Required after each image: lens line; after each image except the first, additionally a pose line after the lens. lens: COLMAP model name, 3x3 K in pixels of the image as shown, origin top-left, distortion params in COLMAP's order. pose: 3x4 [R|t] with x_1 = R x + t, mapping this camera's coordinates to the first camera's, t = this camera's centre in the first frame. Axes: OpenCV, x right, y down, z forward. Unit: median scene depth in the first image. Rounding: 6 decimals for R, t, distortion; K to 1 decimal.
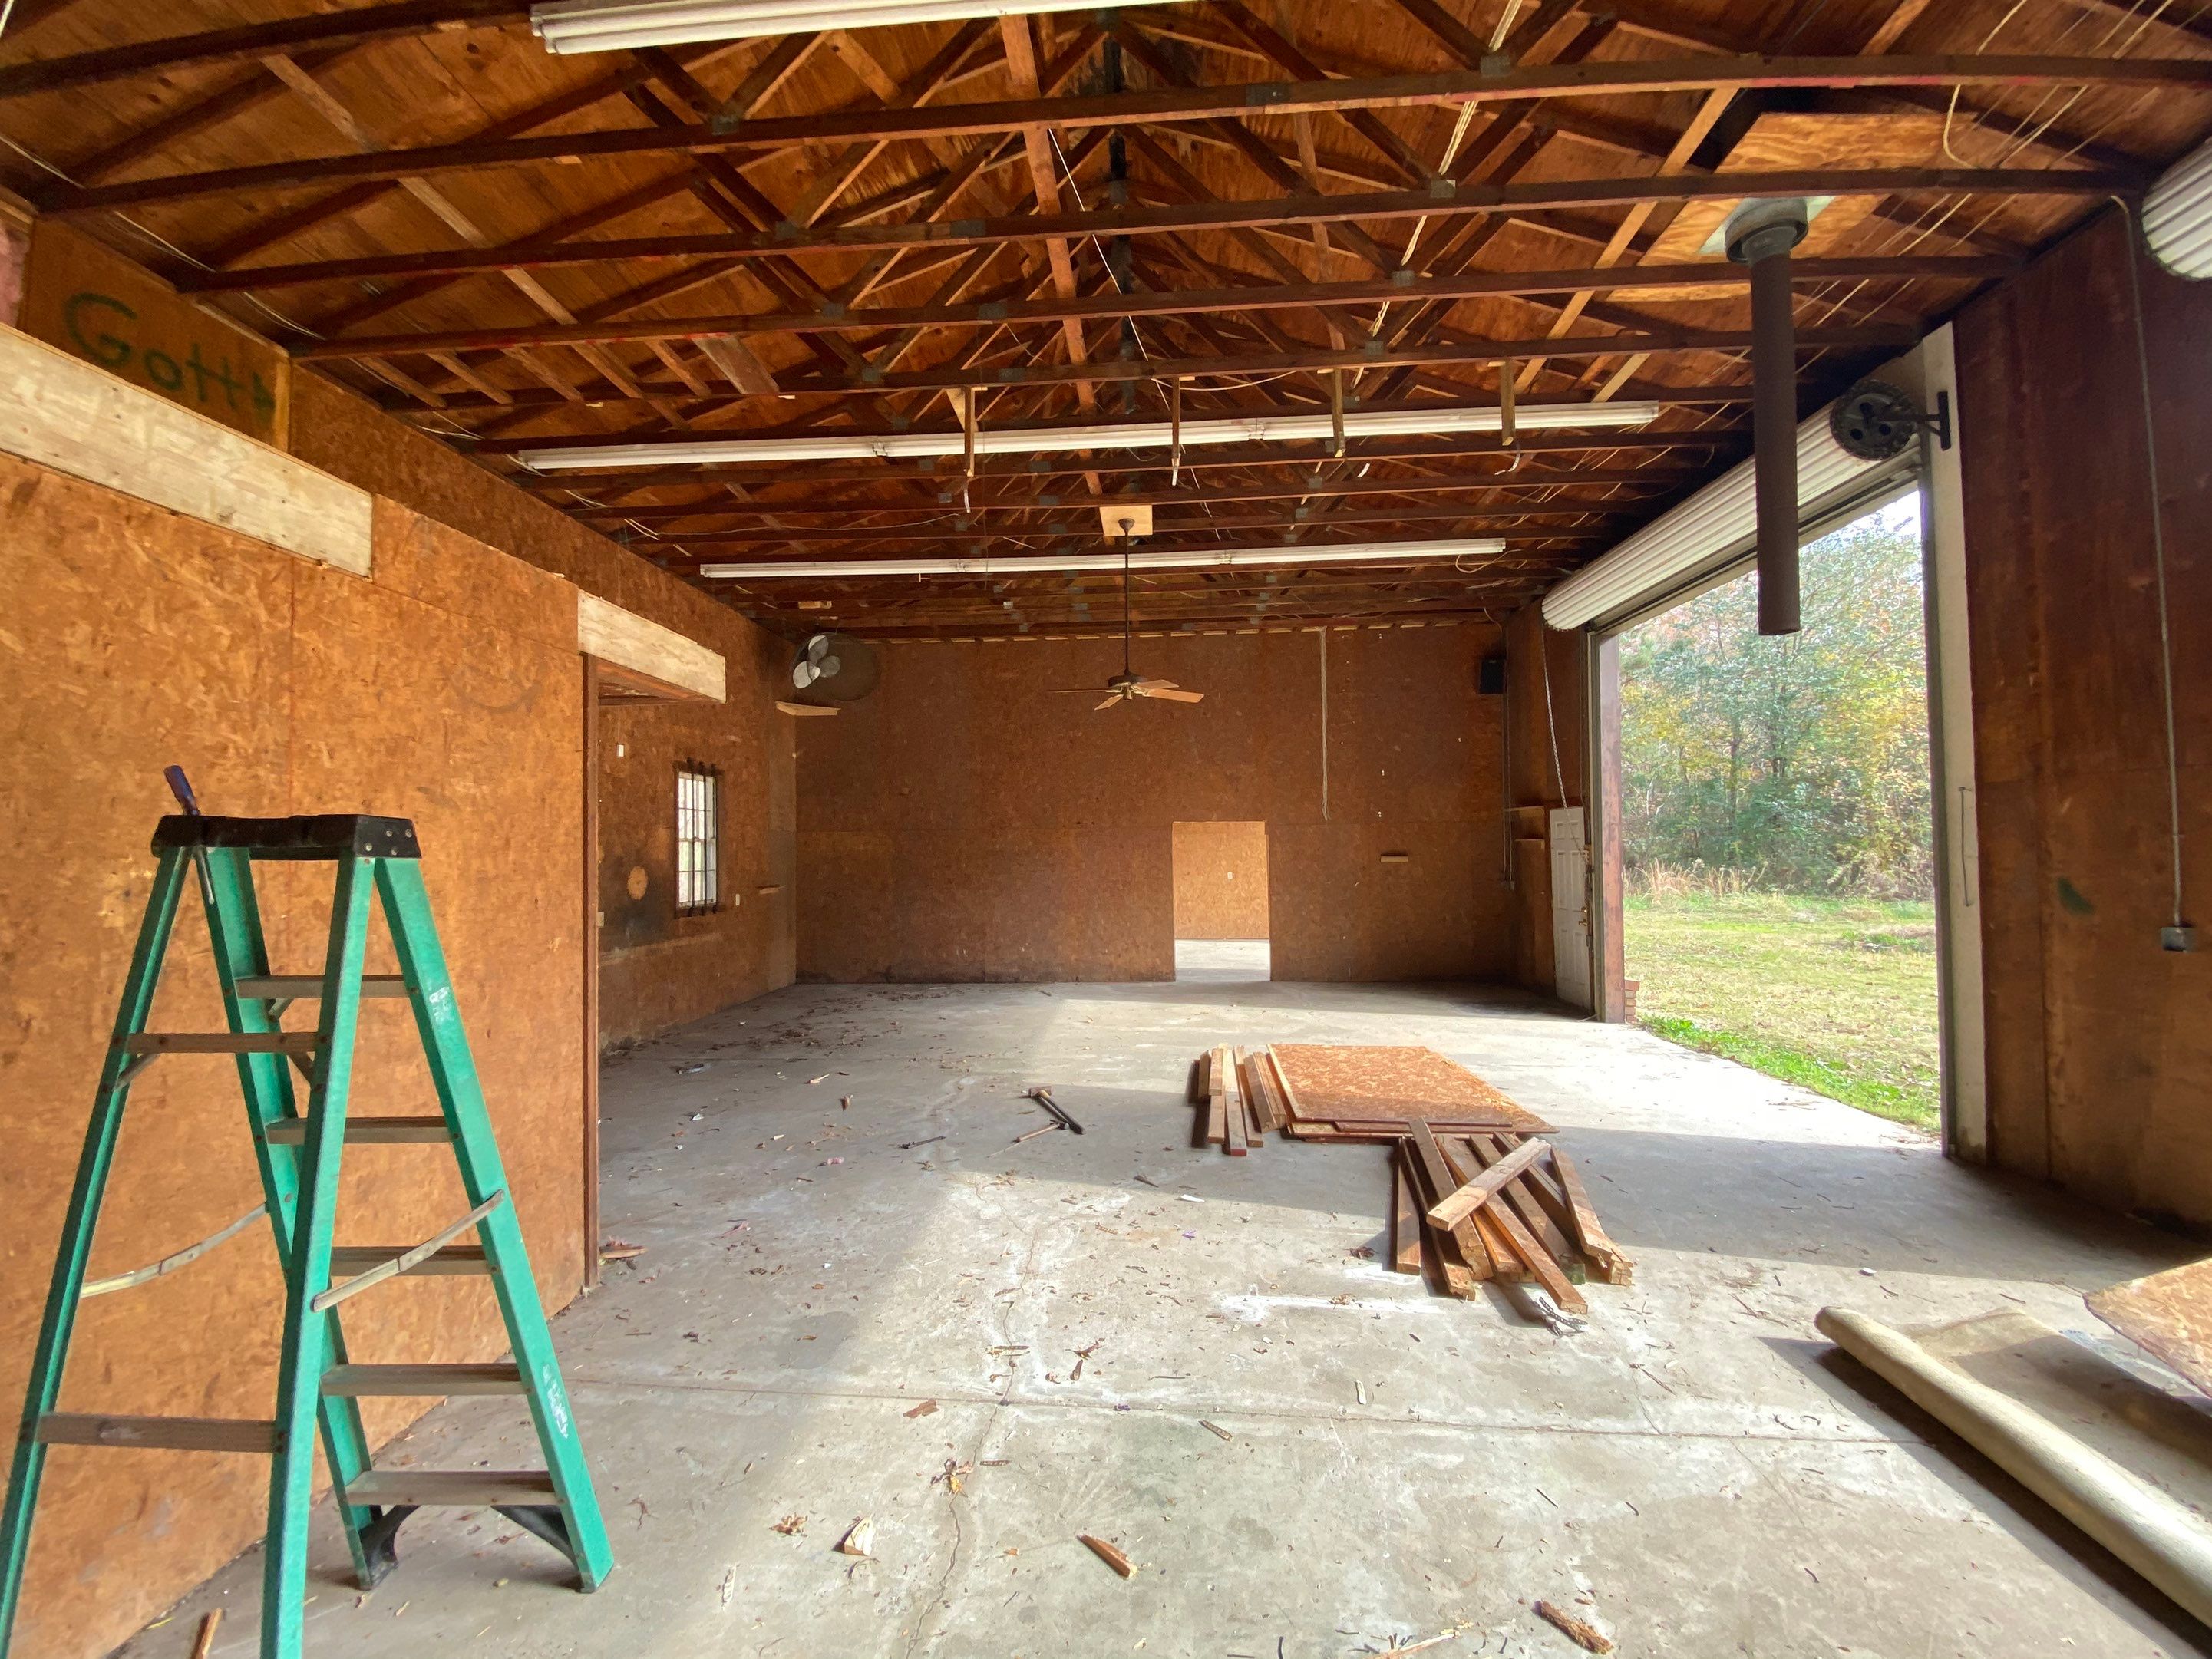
lens RADIAL K [[923.9, 0, 1106.0], [0, 923.9, 829.5], [0, 0, 1]] dist [0.000249, -0.025161]
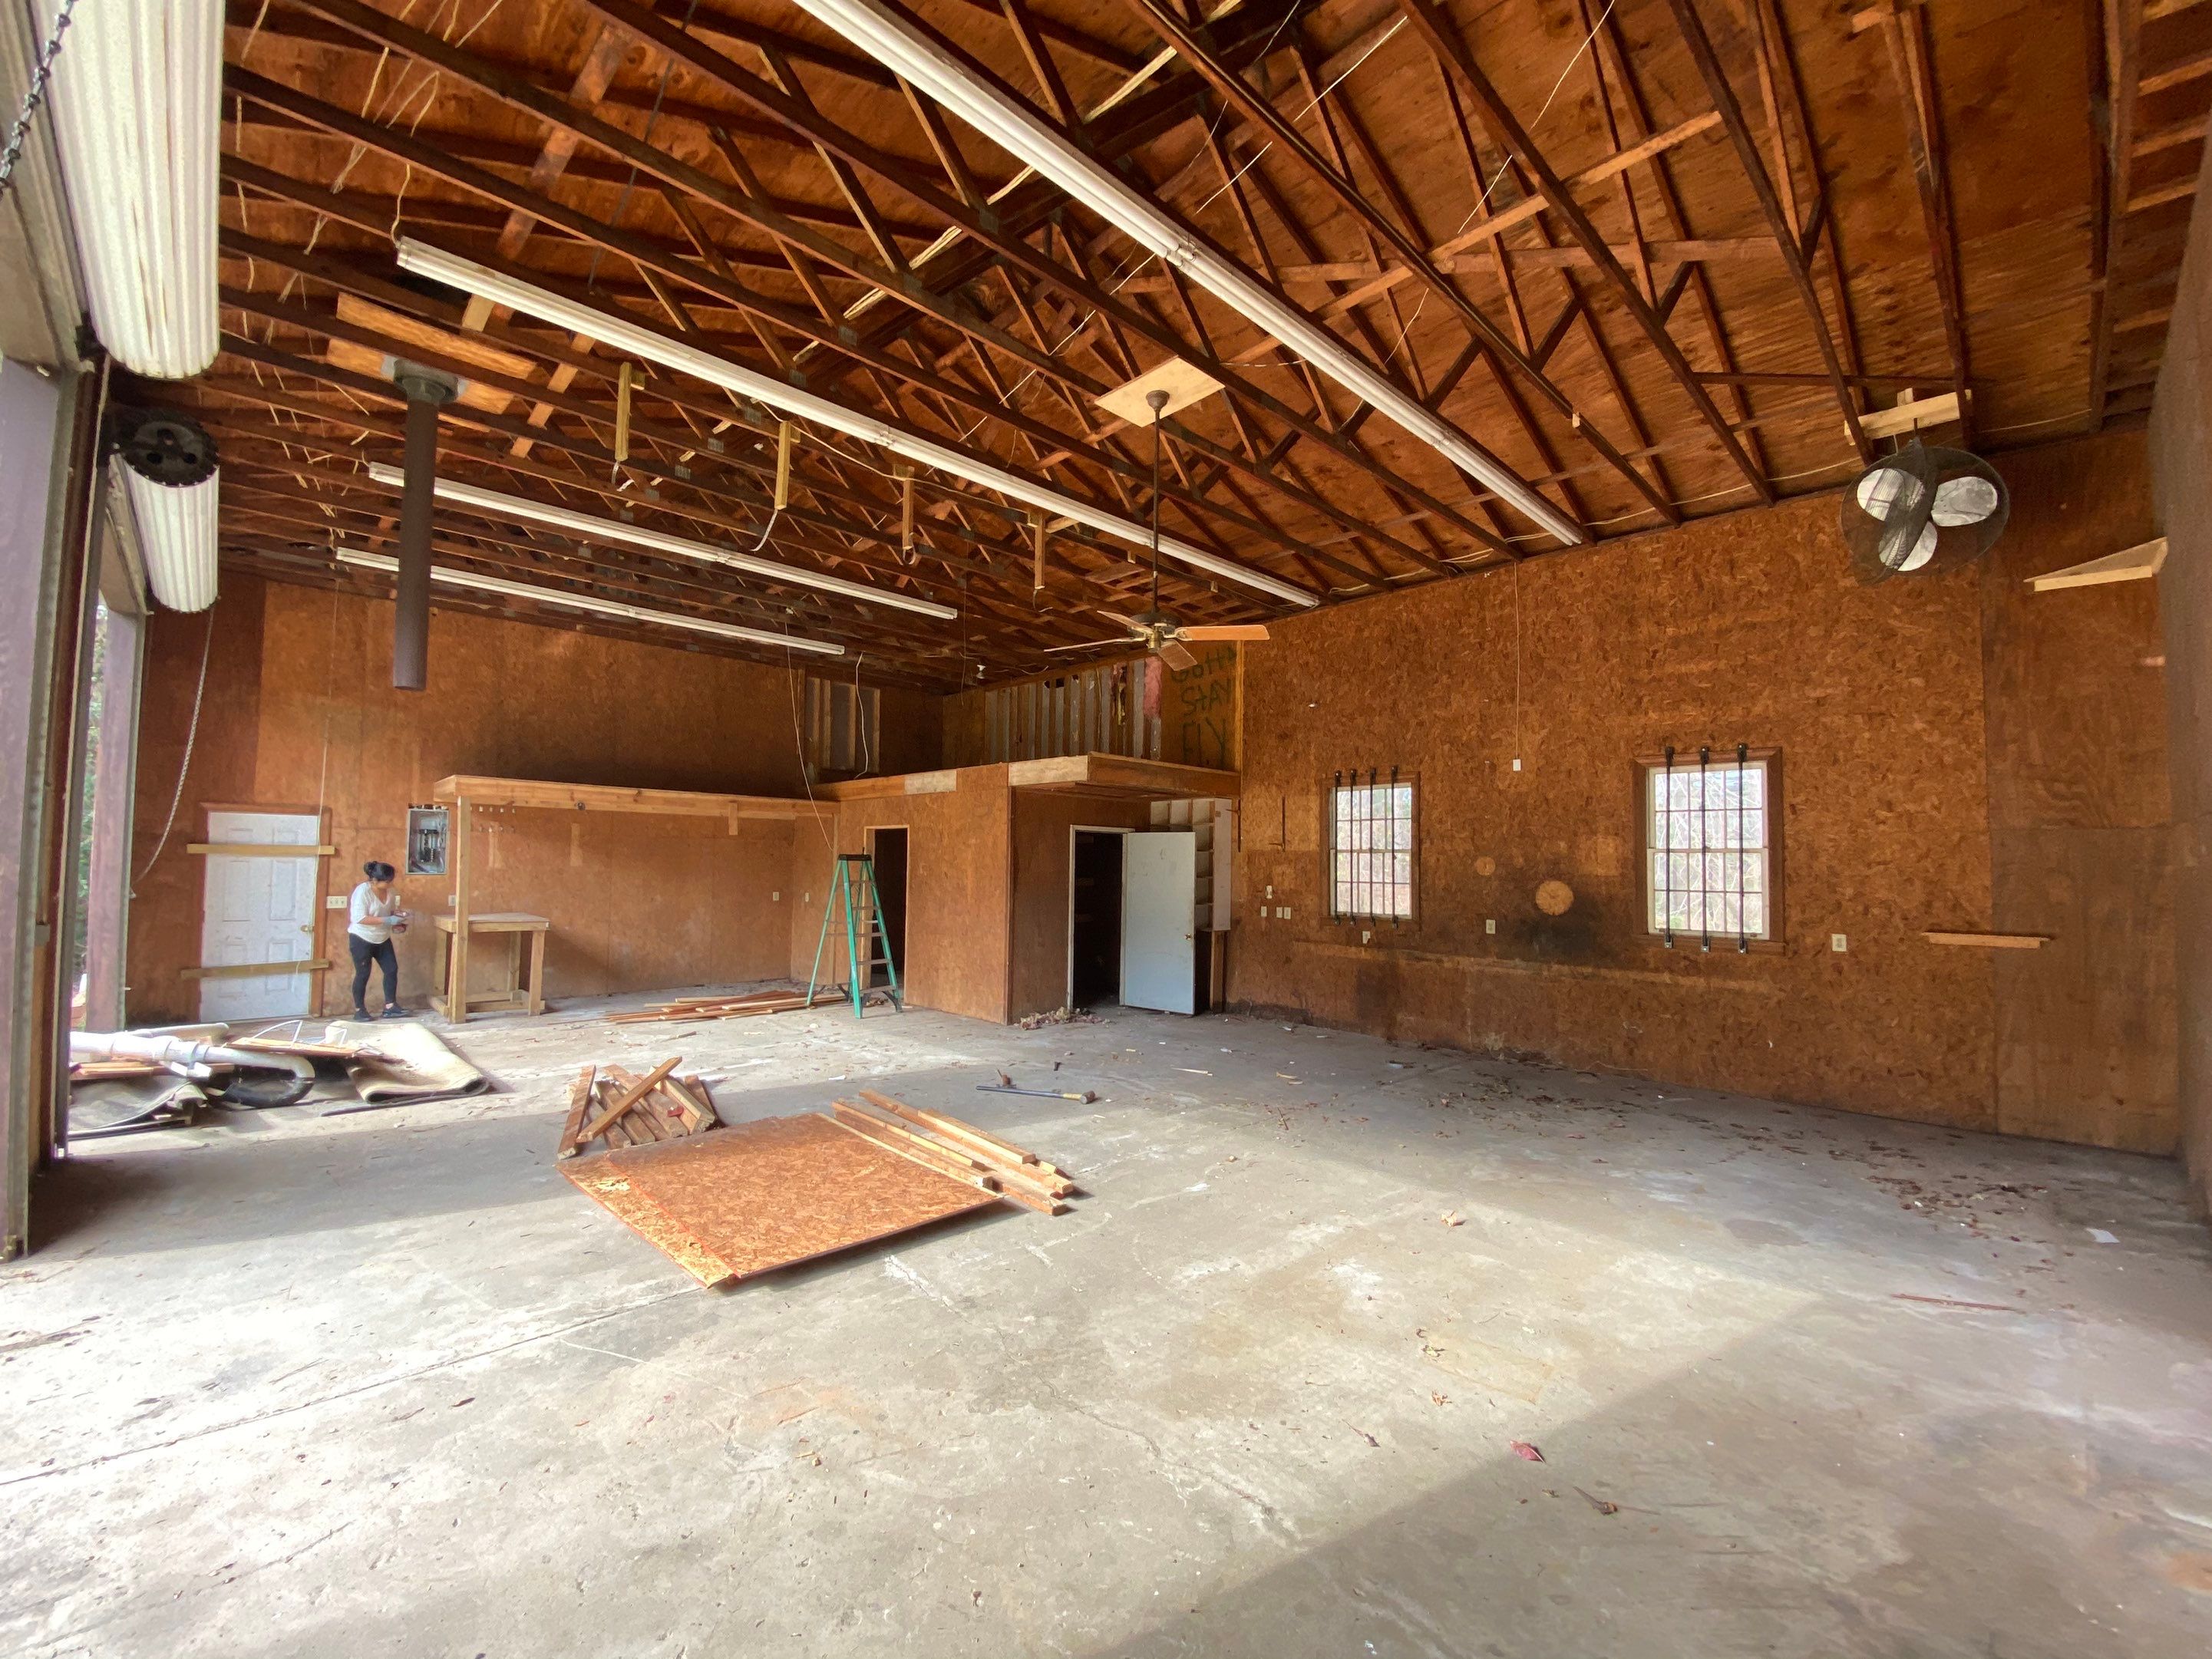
lens RADIAL K [[923.9, 0, 1106.0], [0, 923.9, 829.5], [0, 0, 1]] dist [0.000249, -0.025161]
pose [[-0.672319, -0.026211, -0.739797, 0.760385], [0.018484, 0.998467, -0.052174, 0.043583], [0.740031, -0.048751, -0.670804, 1.926437]]
